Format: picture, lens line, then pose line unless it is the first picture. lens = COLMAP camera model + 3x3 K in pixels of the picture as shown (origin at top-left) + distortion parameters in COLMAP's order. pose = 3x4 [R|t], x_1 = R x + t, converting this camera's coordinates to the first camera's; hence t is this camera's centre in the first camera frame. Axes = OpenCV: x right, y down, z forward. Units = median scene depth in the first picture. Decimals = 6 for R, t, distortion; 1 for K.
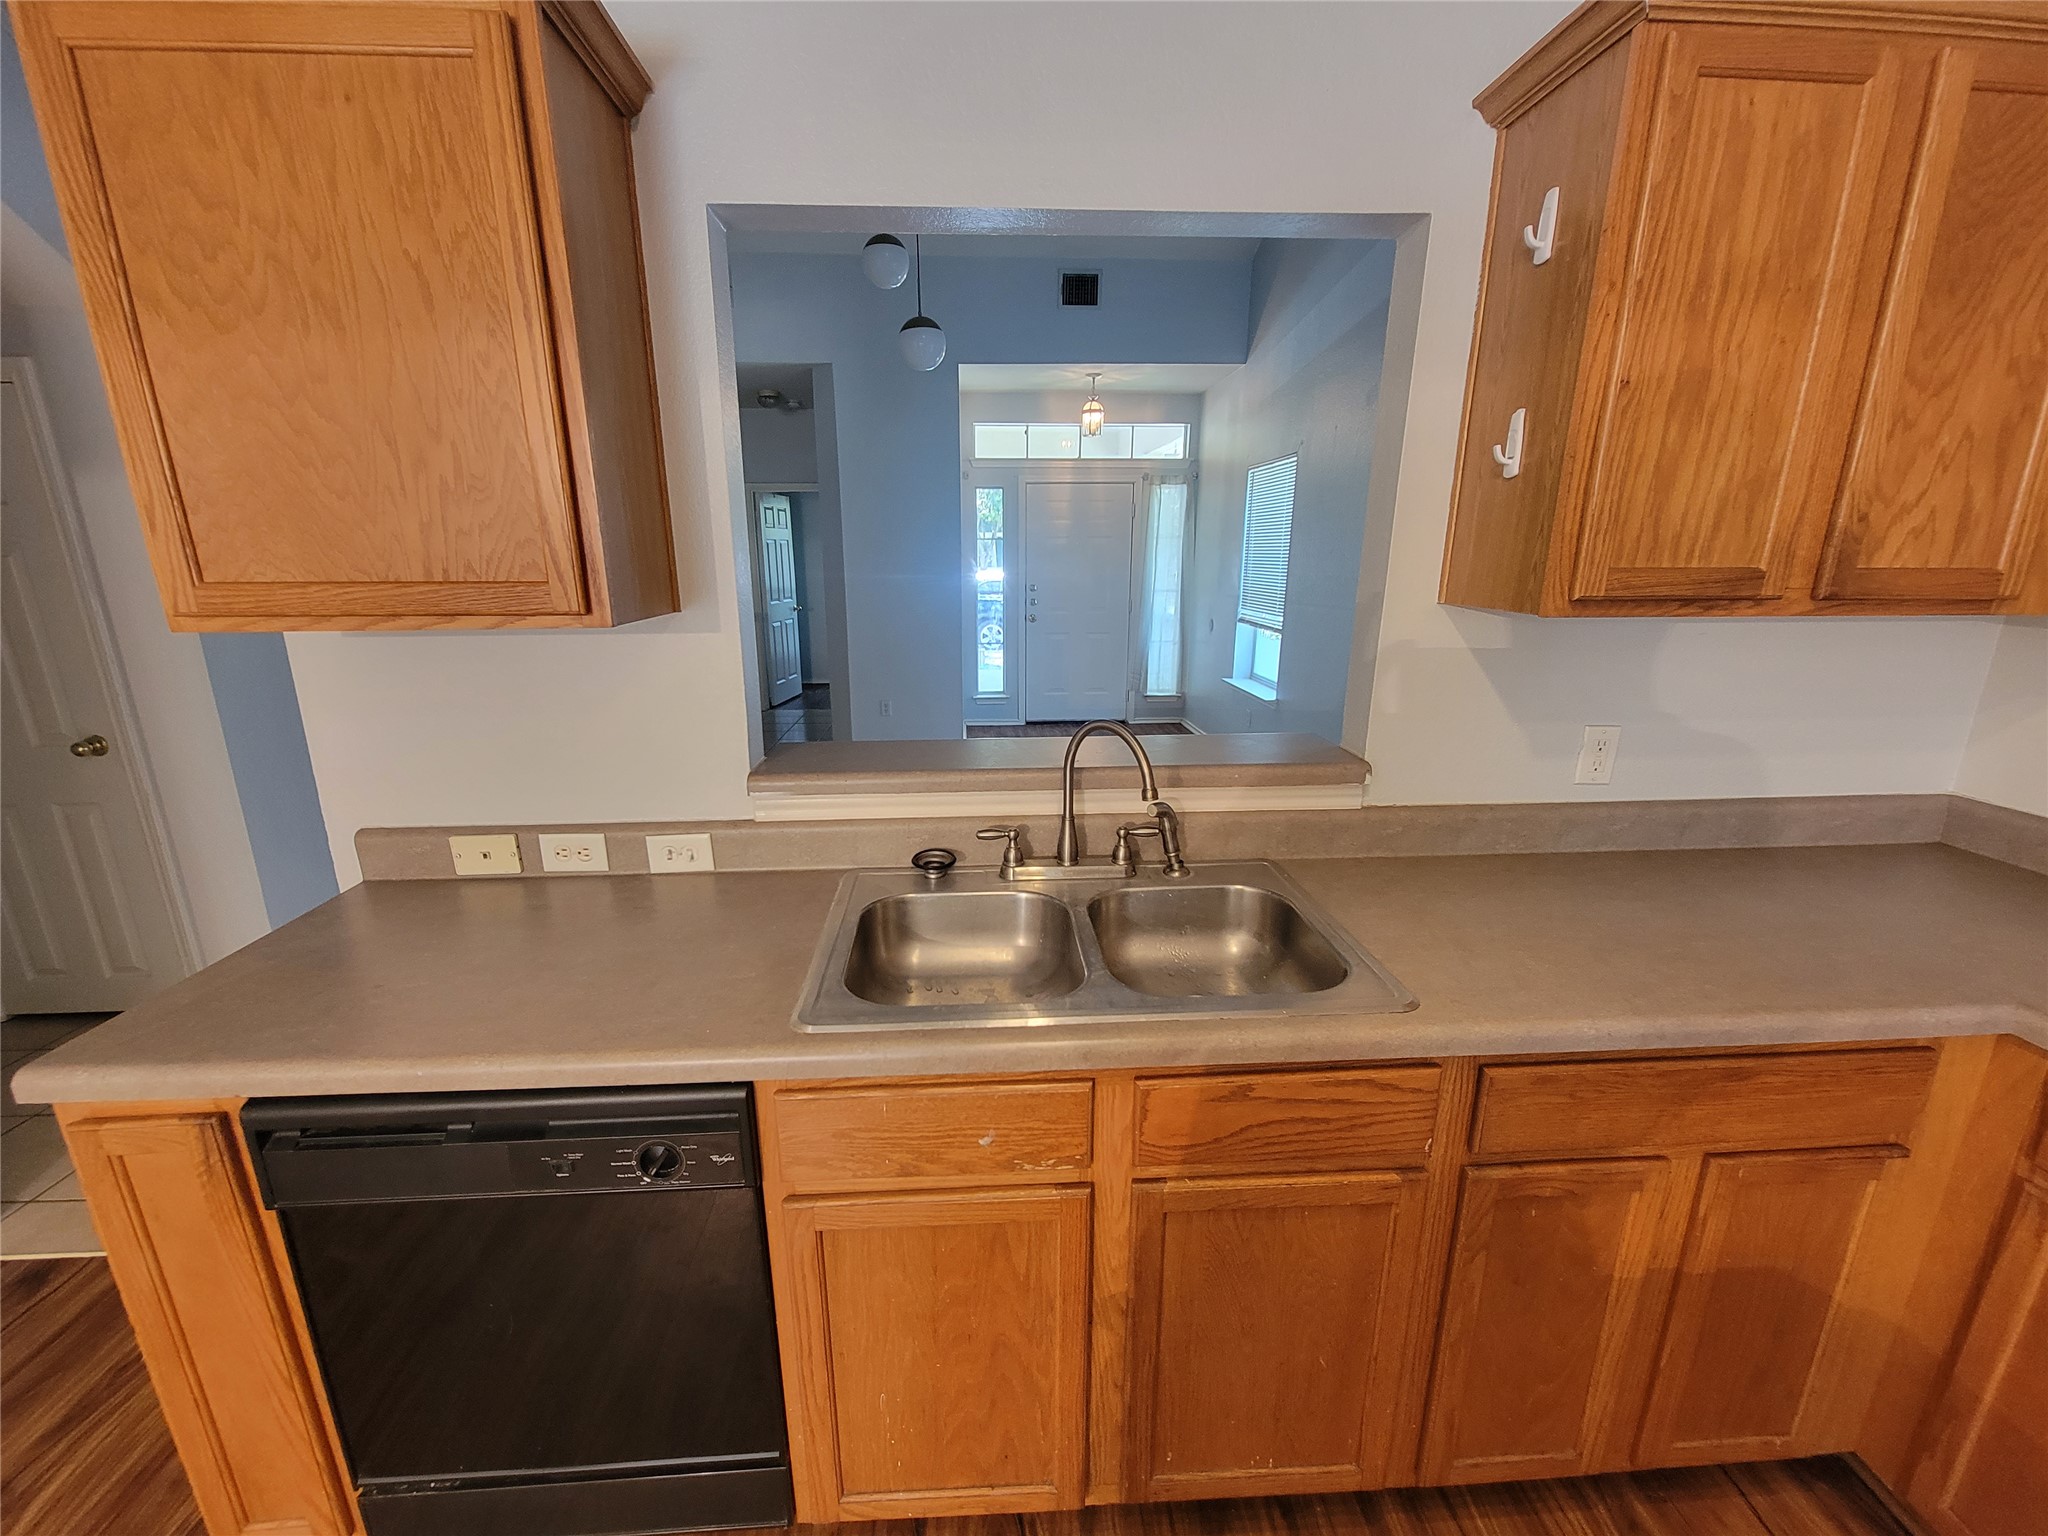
lens RADIAL K [[832.5, 0, 1009.6], [0, 832.5, 774.7], [0, 0, 1]] dist [-0.005763, -0.000927]
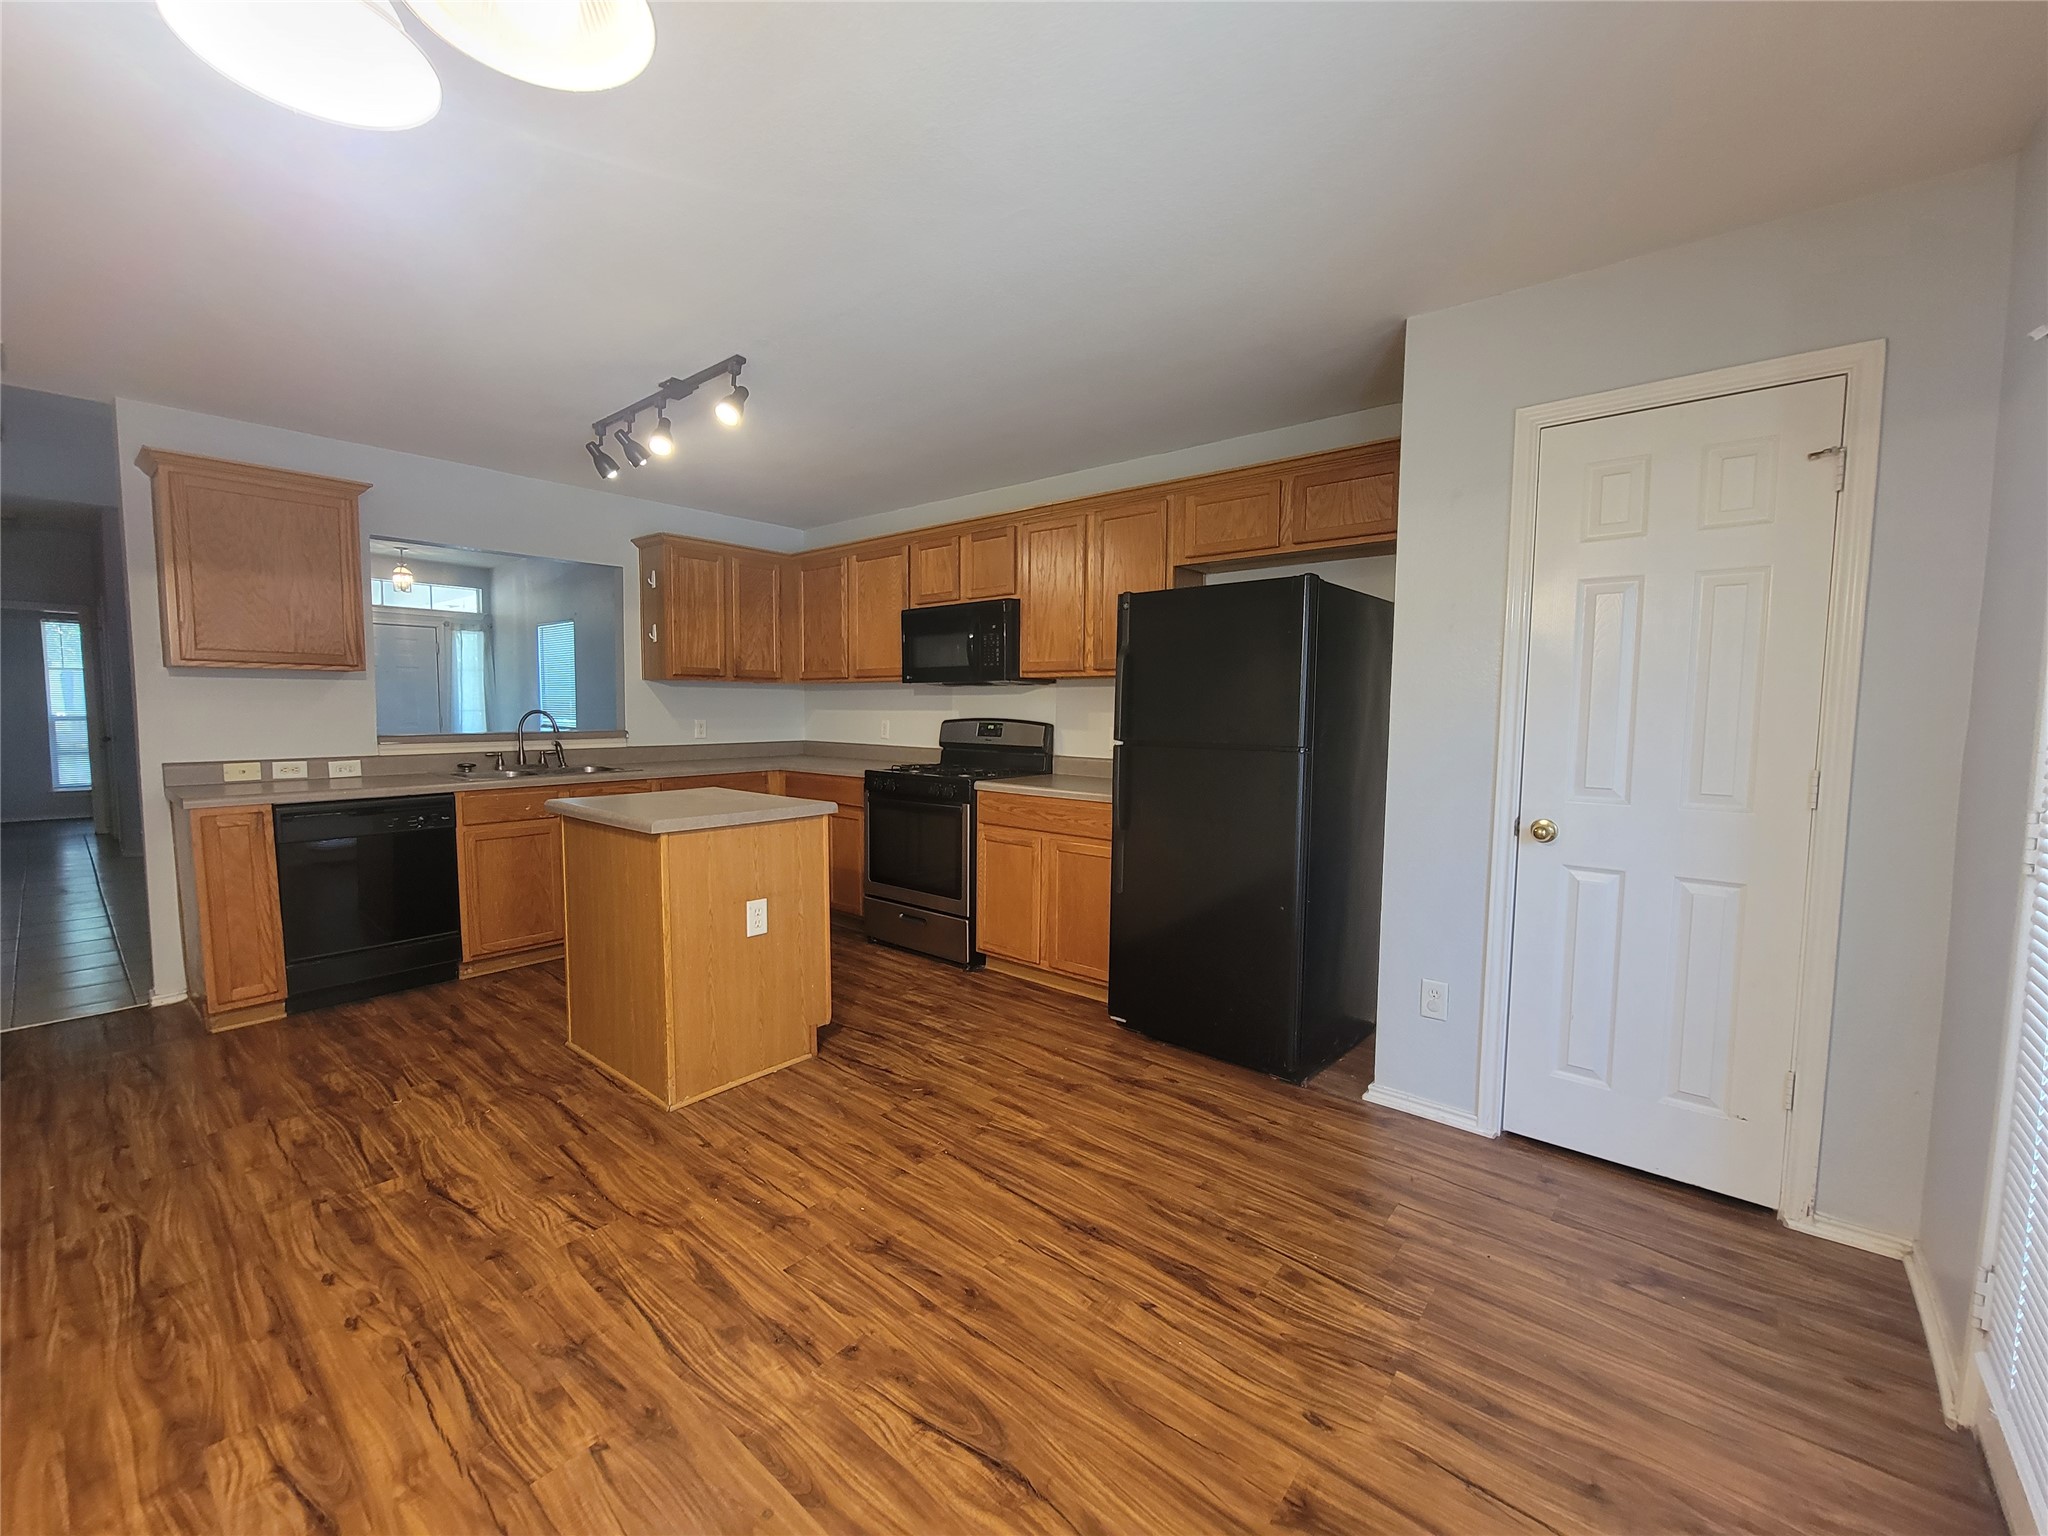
lens RADIAL K [[832.5, 0, 1009.6], [0, 832.5, 774.7], [0, 0, 1]] dist [-0.005763, -0.000927]
pose [[0.685285, -0.049946, 0.726560, -1.056619], [0.176535, 0.979284, -0.099187, 0.891212], [-0.706555, 0.196235, 0.679906, -2.599397]]
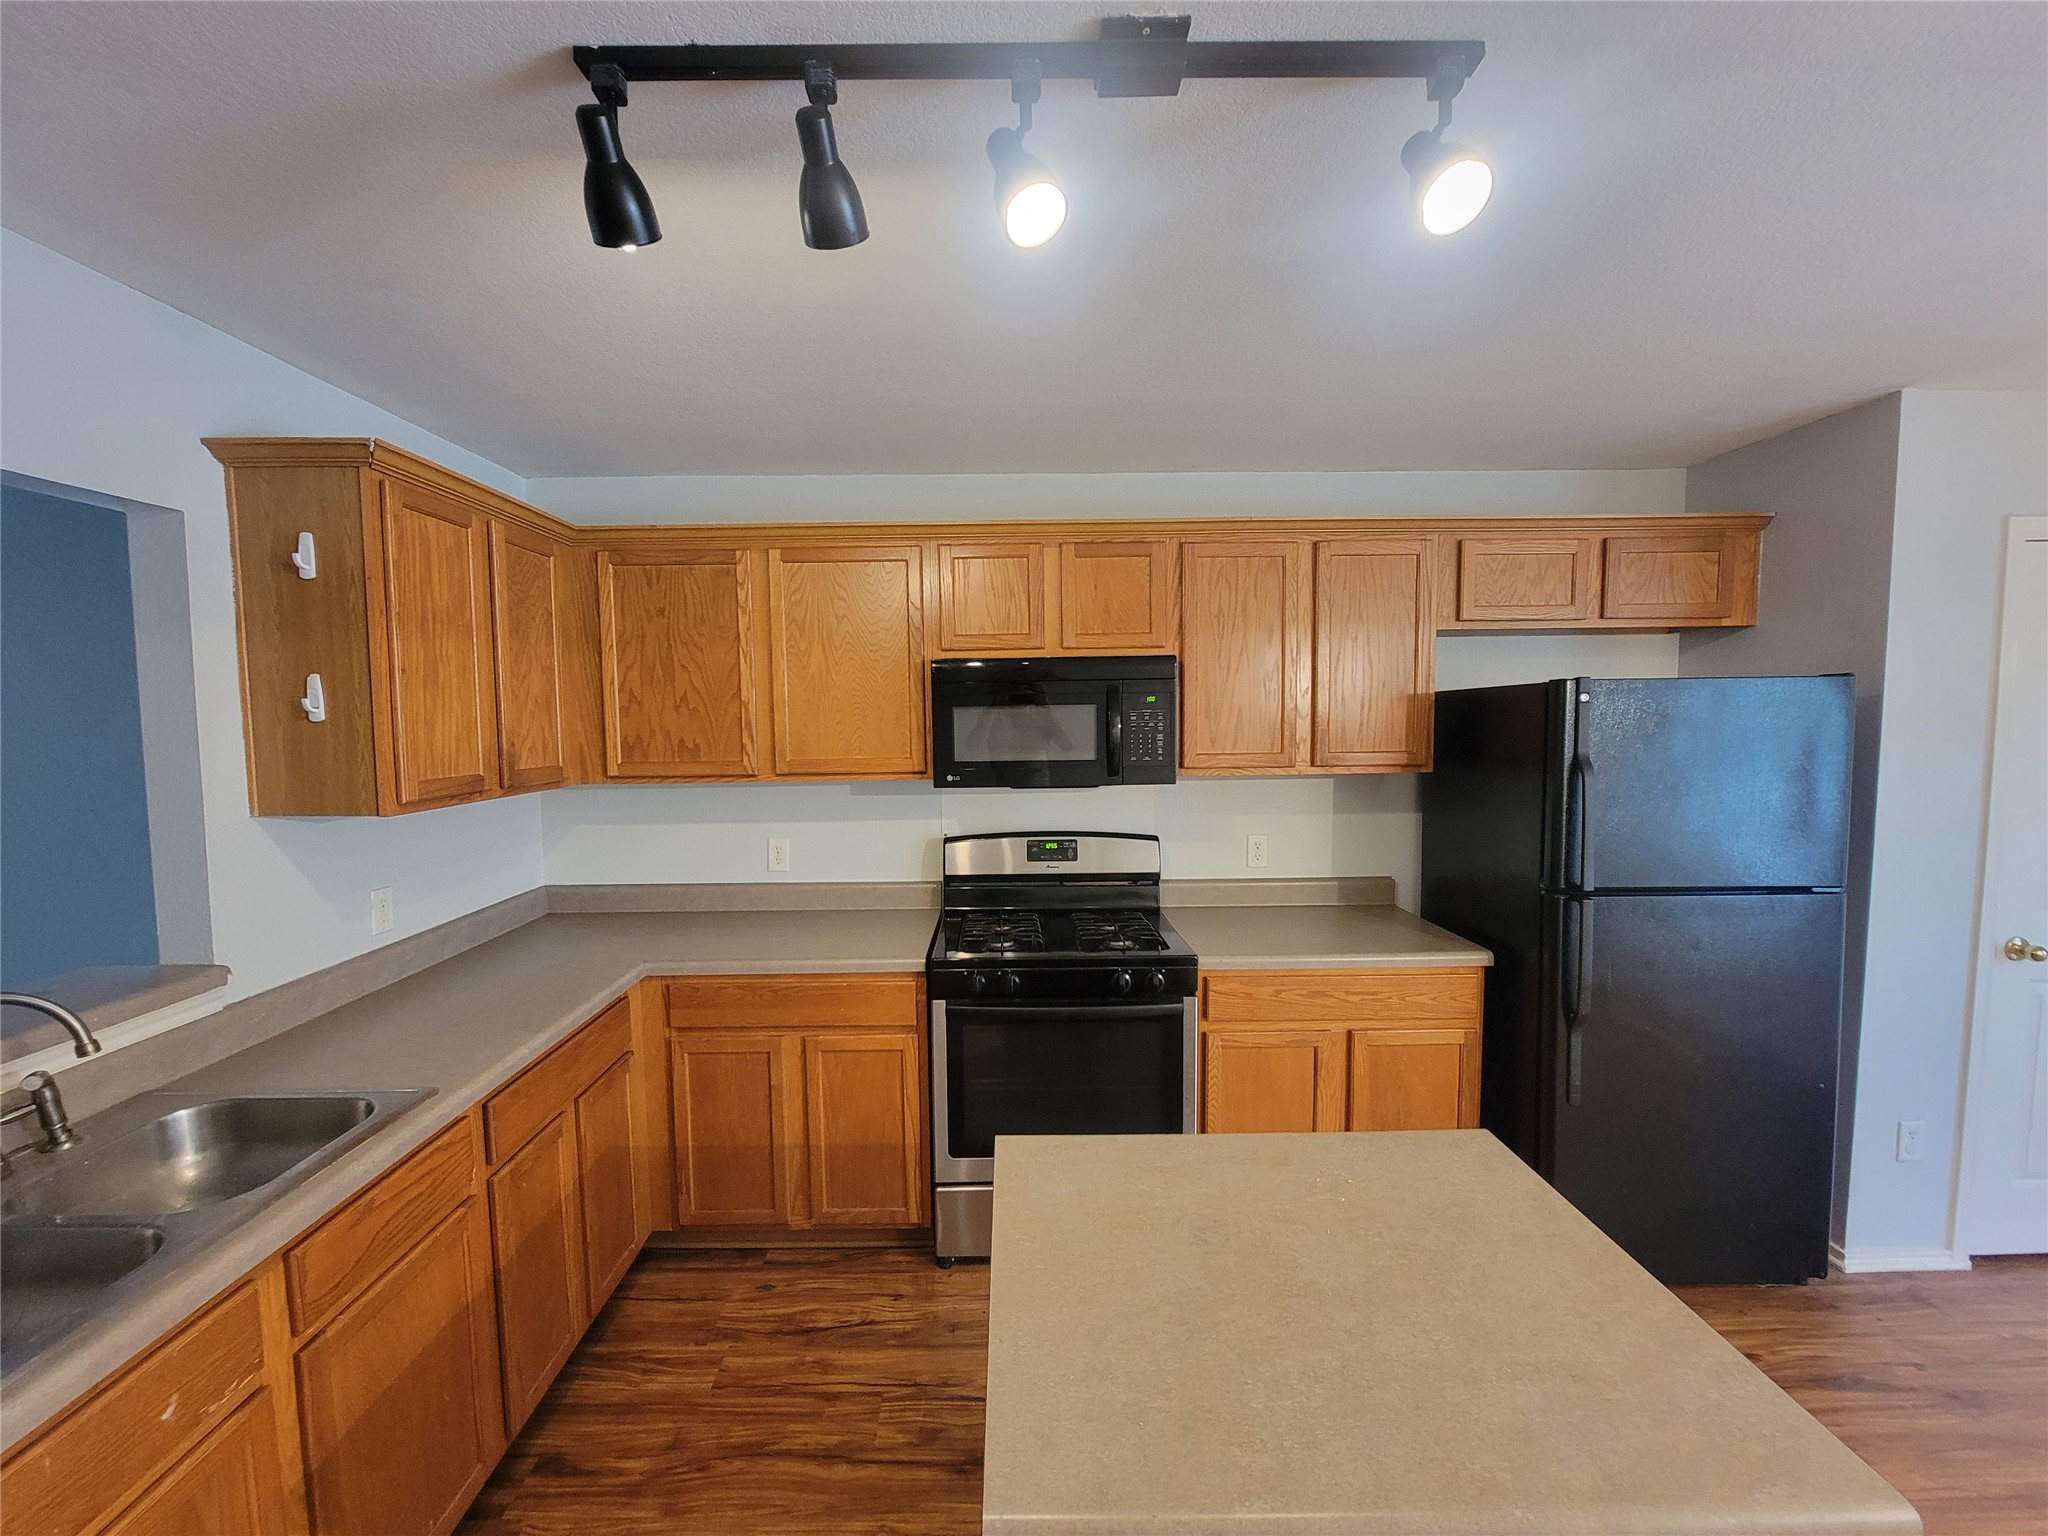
lens RADIAL K [[832.5, 0, 1009.6], [0, 832.5, 774.7], [0, 0, 1]] dist [-0.005763, -0.000927]
pose [[0.043435, -0.071895, 0.996466, -0.765882], [0.267323, 0.961875, 0.057747, -0.055006], [-0.962628, 0.263870, 0.060999, -0.162873]]
